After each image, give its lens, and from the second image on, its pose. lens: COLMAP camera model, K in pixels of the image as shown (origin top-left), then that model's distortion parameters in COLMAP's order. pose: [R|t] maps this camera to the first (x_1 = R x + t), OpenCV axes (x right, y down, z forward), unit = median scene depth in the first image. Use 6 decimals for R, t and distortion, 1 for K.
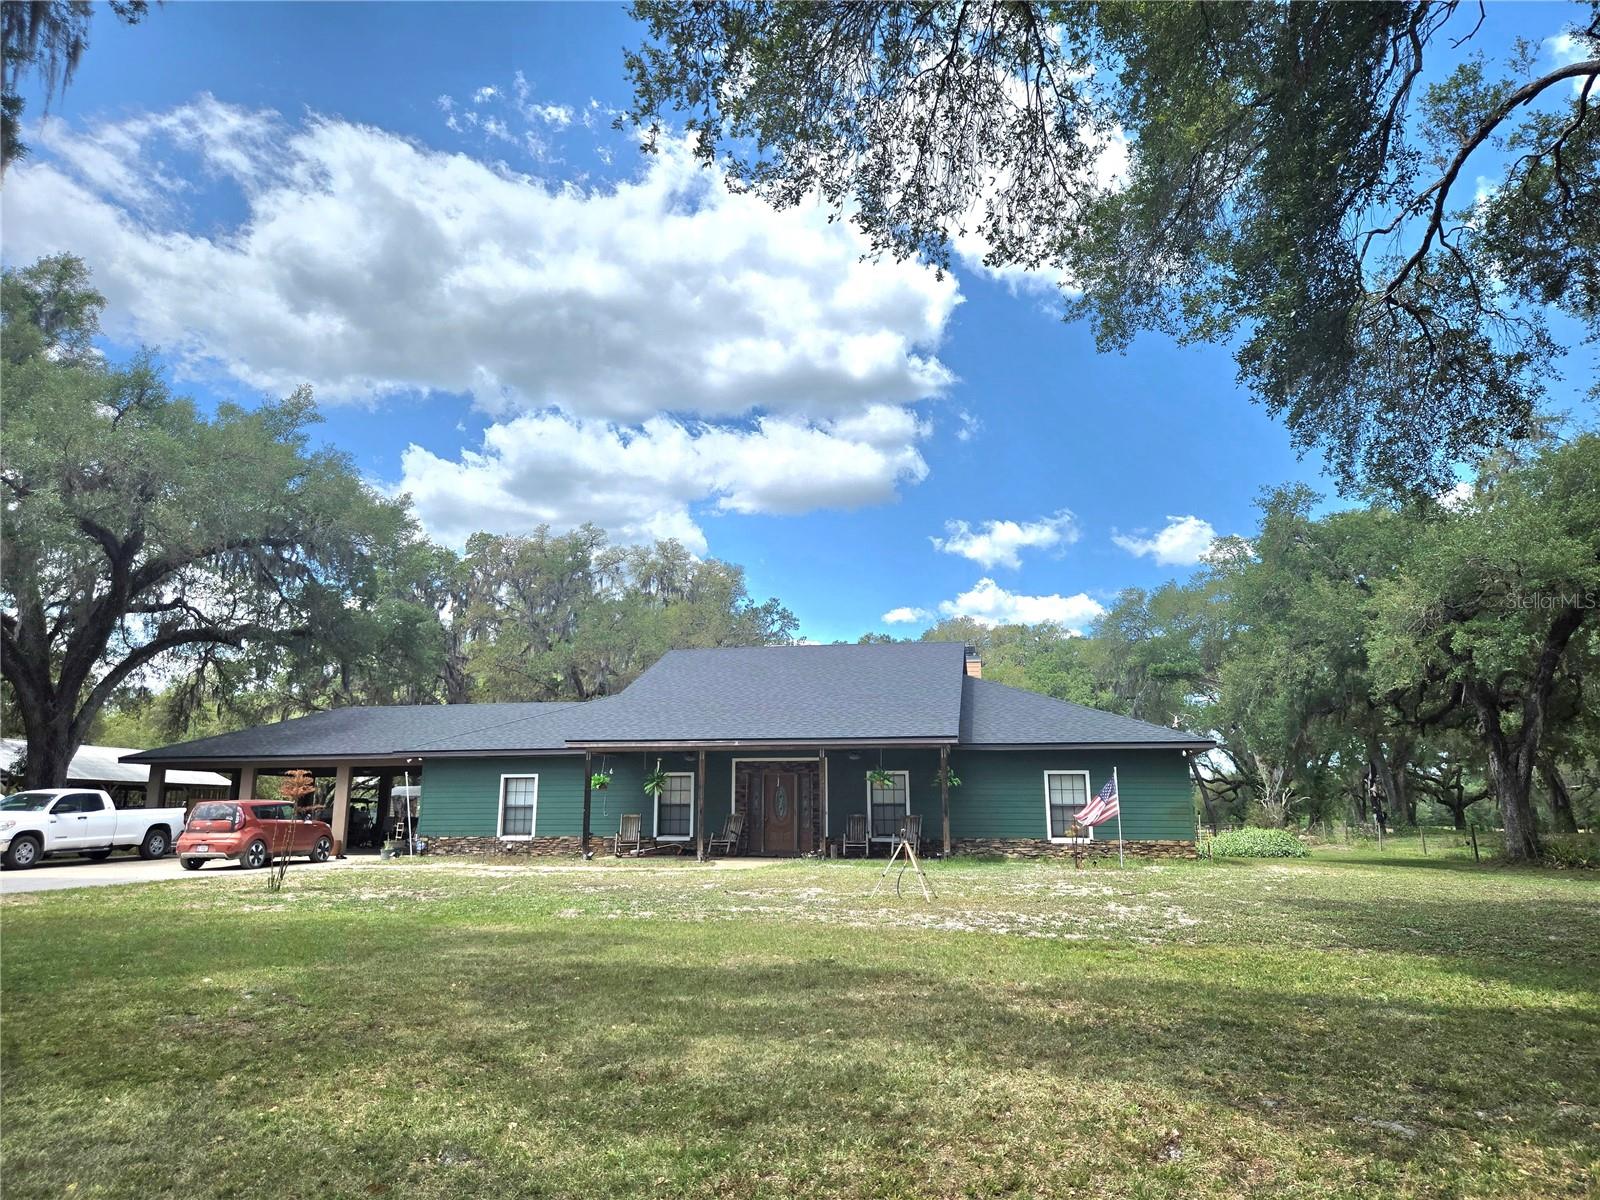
lens RADIAL K [[1077.1, 0, 790.1], [0, 1077.1, 588.7], [0, 0, 1]] dist [0.079040, -0.075062]
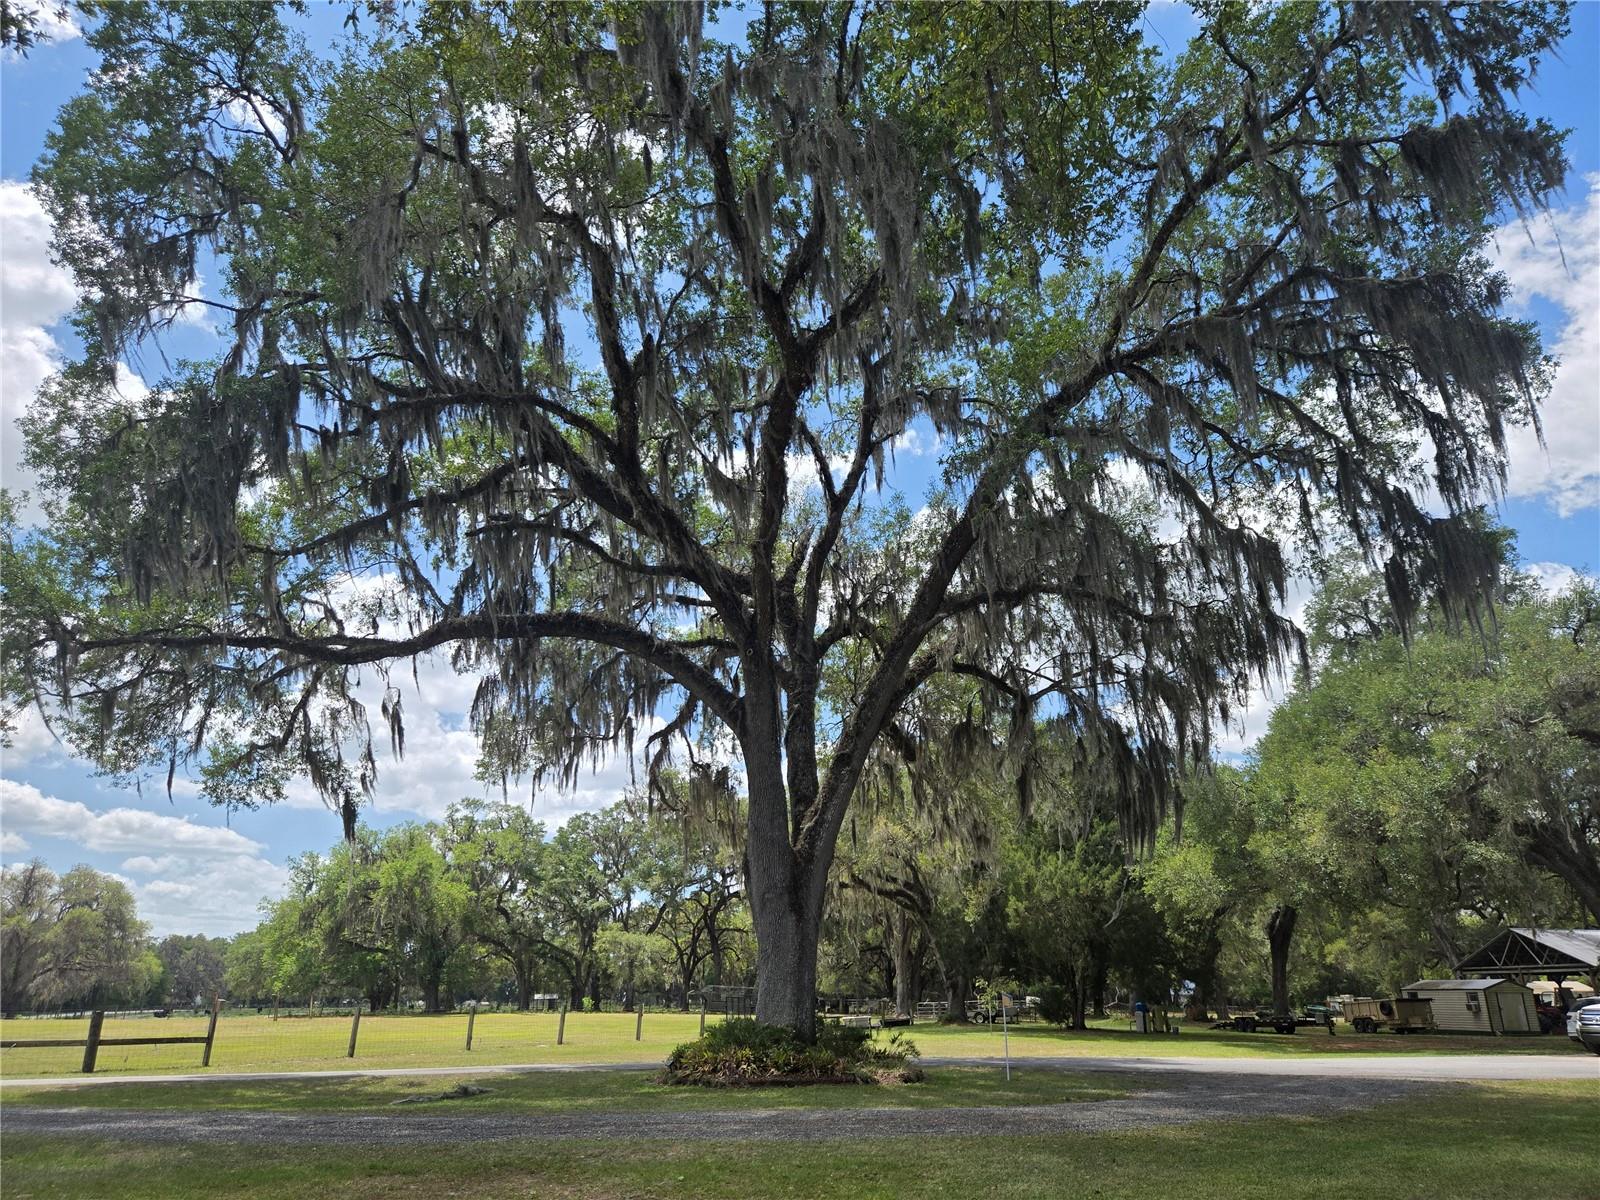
lens RADIAL K [[1092.1, 0, 800.0], [0, 1092.1, 600.0], [0, 0, 1]] dist [0.069731, -0.071600]
pose [[0.371053, -0.317313, -0.872716, 0.087858], [0.189853, 0.945878, -0.263194, -0.042012], [0.908997, -0.068029, 0.411213, -0.174149]]
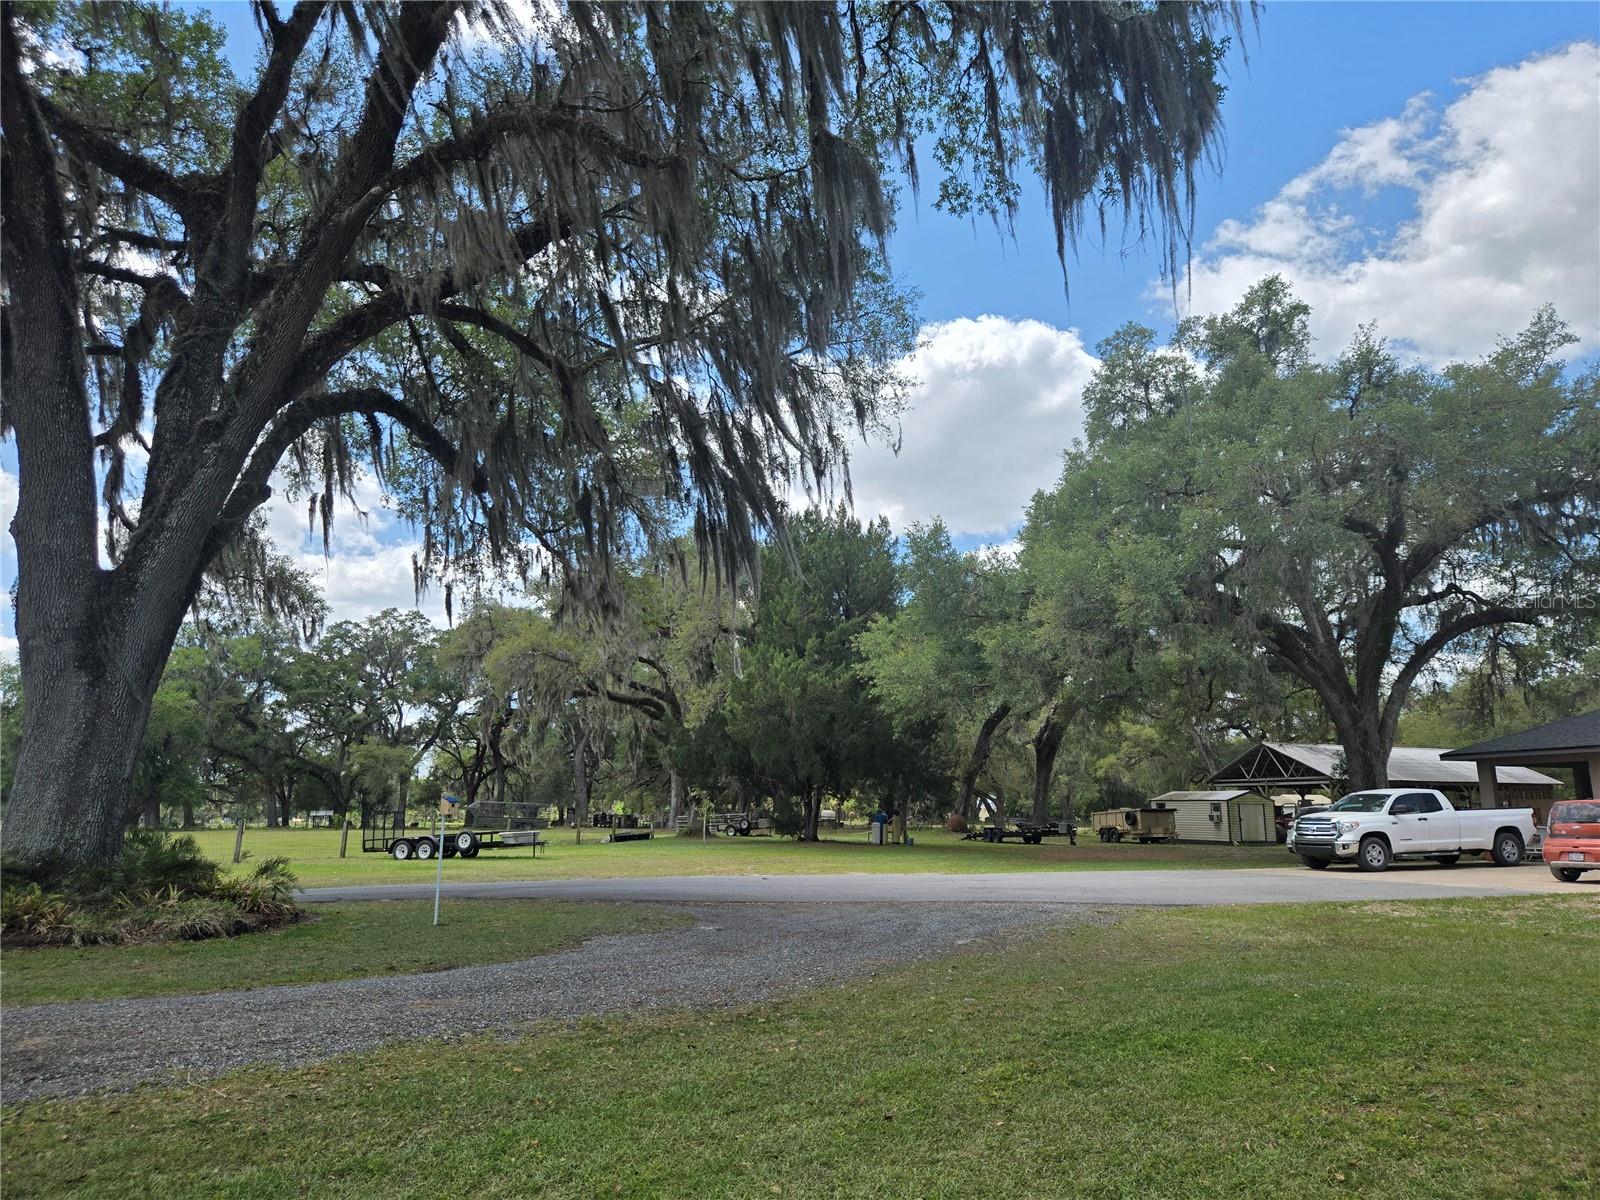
lens RADIAL K [[1067.7, 0, 802.1], [0, 1067.7, 579.6], [0, 0, 1]] dist [0.072122, -0.068837]
pose [[0.496655, -0.187730, -0.847402, -0.066631], [0.178128, 0.977593, -0.112172, 0.014380], [0.849473, -0.095235, 0.518967, 0.069777]]
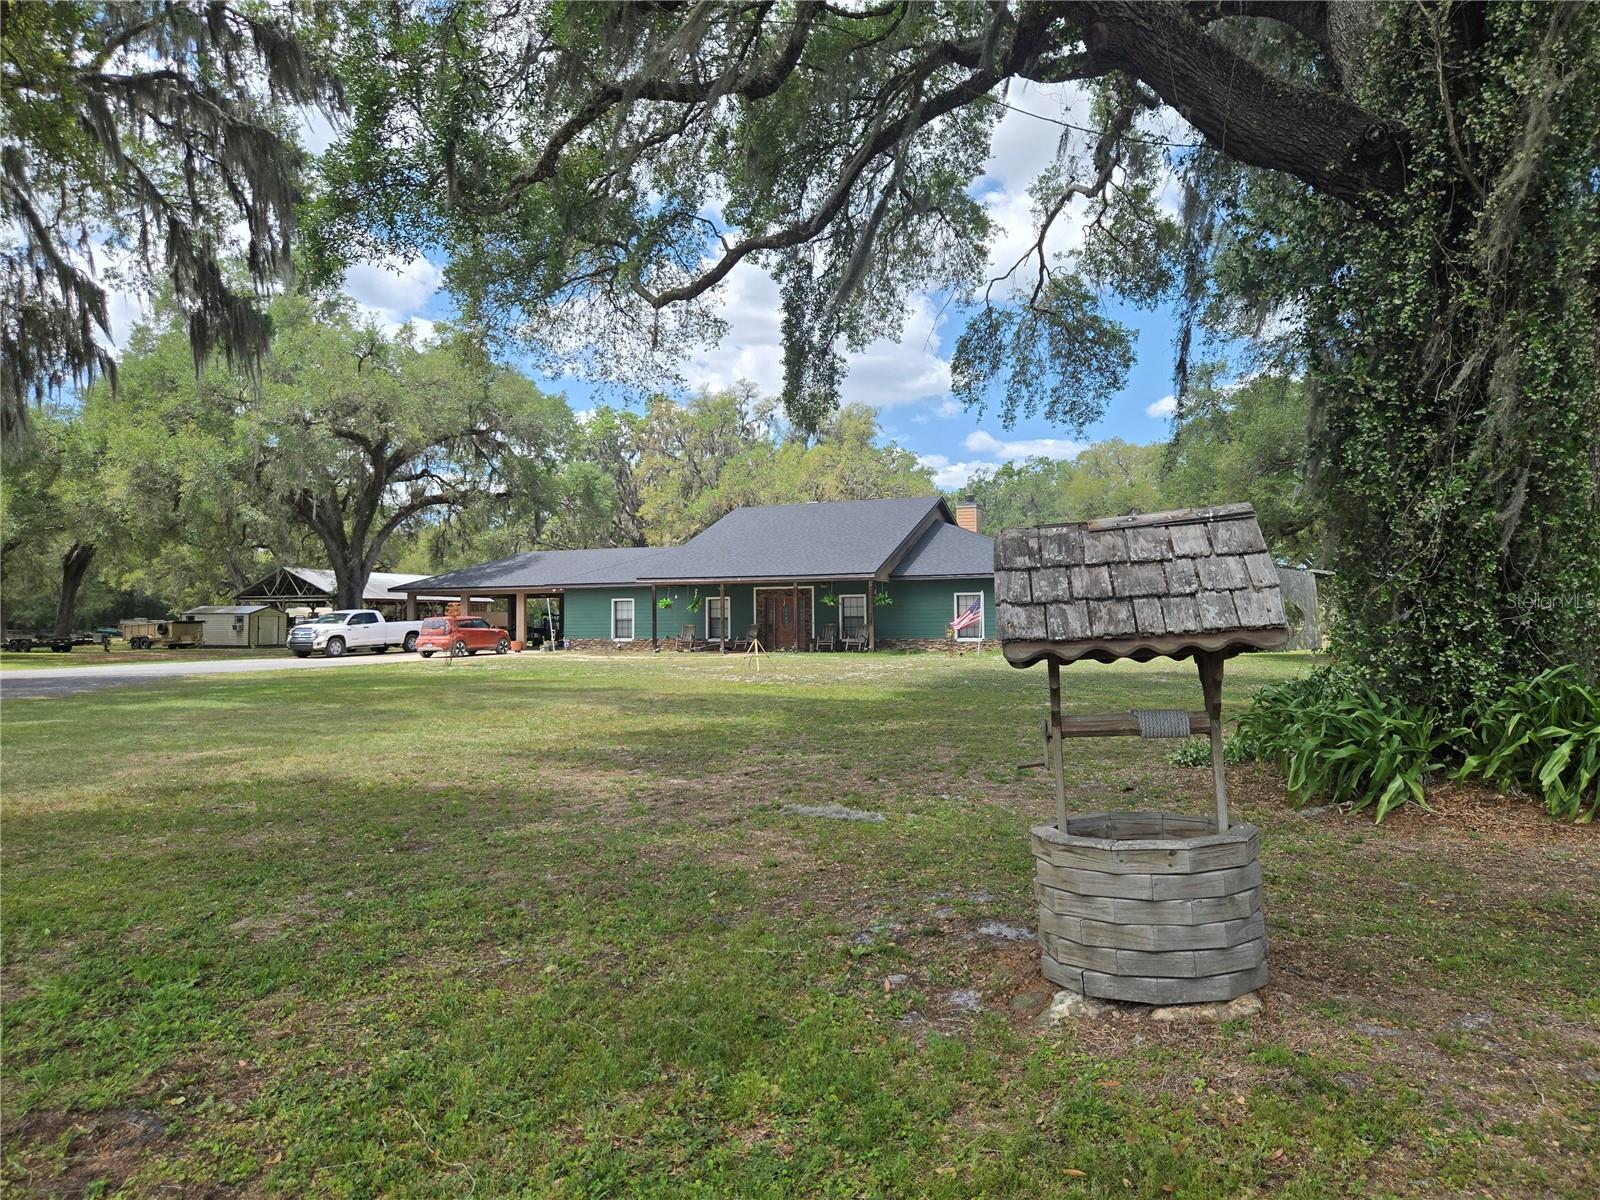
lens RADIAL K [[1067.7, 0, 802.1], [0, 1067.7, 579.6], [0, 0, 1]] dist [0.072122, -0.068837]
pose [[0.977423, -0.016027, -0.210683, 0.263066], [0.051179, 0.985385, 0.162472, -0.071115], [0.205000, -0.169586, 0.963958, -0.321042]]
